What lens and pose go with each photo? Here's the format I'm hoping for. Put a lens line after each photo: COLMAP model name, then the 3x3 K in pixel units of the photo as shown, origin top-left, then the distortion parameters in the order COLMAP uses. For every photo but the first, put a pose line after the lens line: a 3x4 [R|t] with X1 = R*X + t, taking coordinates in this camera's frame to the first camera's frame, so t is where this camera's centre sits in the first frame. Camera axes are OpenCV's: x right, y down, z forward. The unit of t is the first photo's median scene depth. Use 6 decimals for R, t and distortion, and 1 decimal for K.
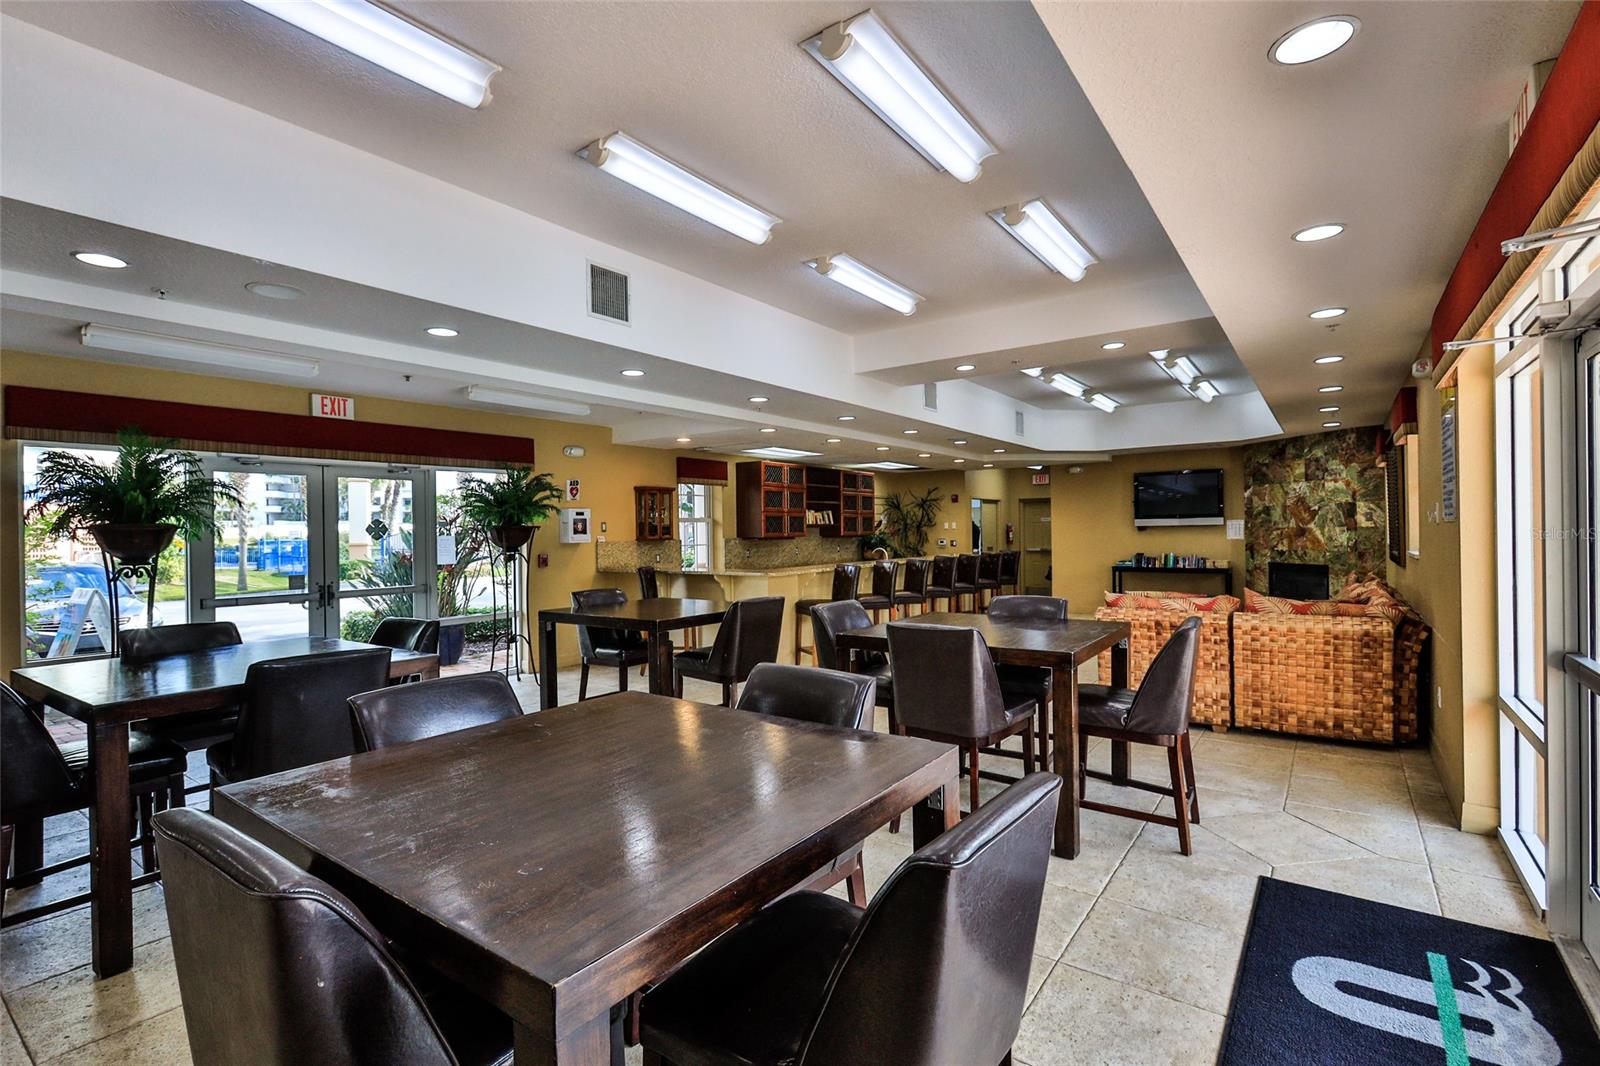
lens RADIAL K [[742.9, 0, 800.3], [0, 742.9, 532.6], [0, 0, 1]] dist [0.000024, -0.000066]
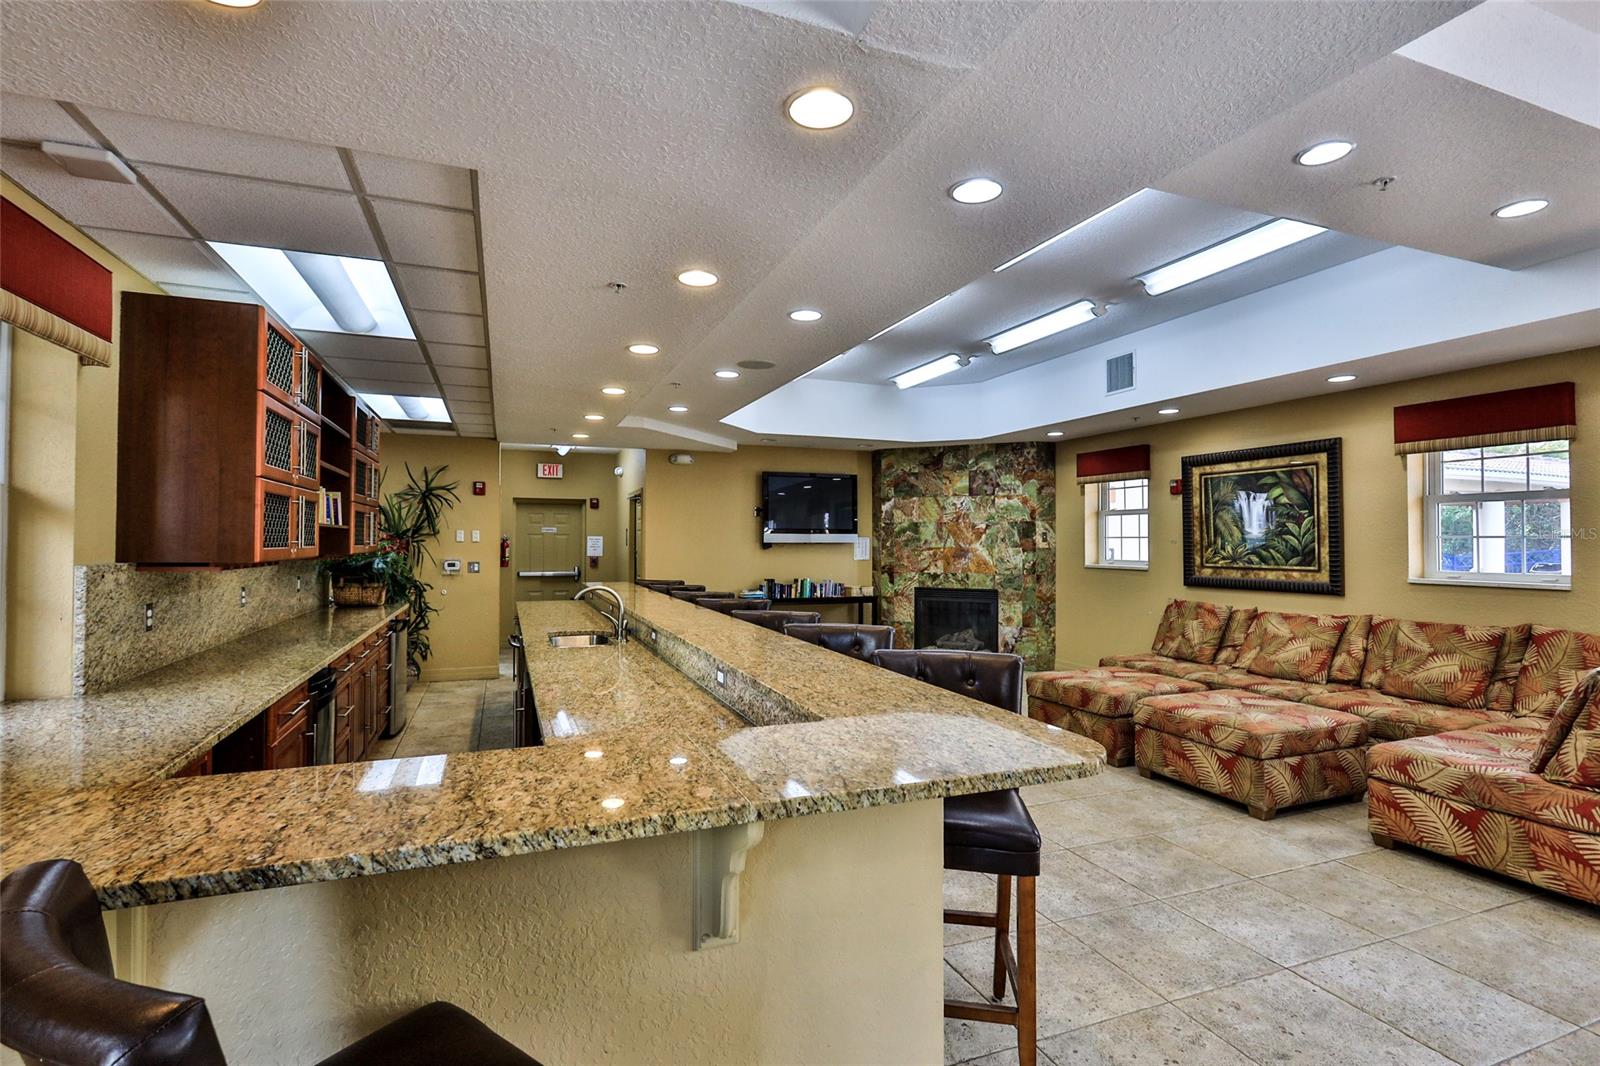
lens RADIAL K [[742.9, 0, 791.9], [0, 742.9, 530.8], [0, 0, 1]] dist [0.000024, -0.000066]
pose [[0.554640, 0.029552, 0.831565, -0.176045], [-0.009745, 0.999531, -0.029021, 0.000849], [-0.832033, 0.007993, 0.554668, 0.659043]]
